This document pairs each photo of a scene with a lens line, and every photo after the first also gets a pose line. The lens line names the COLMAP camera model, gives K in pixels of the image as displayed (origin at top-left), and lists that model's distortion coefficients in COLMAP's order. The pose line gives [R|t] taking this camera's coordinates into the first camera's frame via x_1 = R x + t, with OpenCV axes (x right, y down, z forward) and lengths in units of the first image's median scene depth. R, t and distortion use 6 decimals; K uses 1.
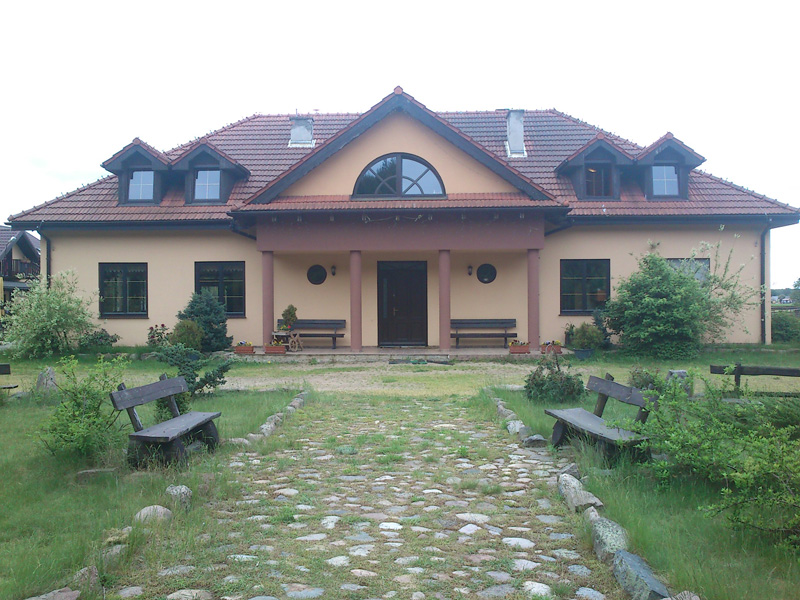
lens RADIAL K [[793.4, 0, 400.0], [0, 793.4, 300.0], [0, 0, 1]] dist [-0.010180, -0.011408]
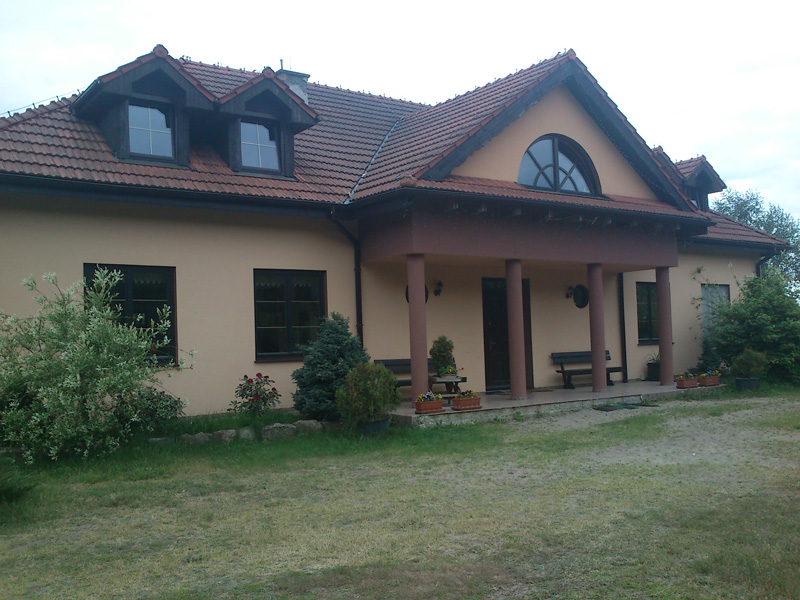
lens RADIAL K [[793.4, 0, 400.0], [0, 793.4, 300.0], [0, 0, 1]] dist [-0.010180, -0.011408]
pose [[0.786589, 0.015523, 0.617282, -0.545153], [0.023380, 0.998218, -0.054894, 0.011073], [-0.617035, 0.057611, 0.784824, 0.465176]]
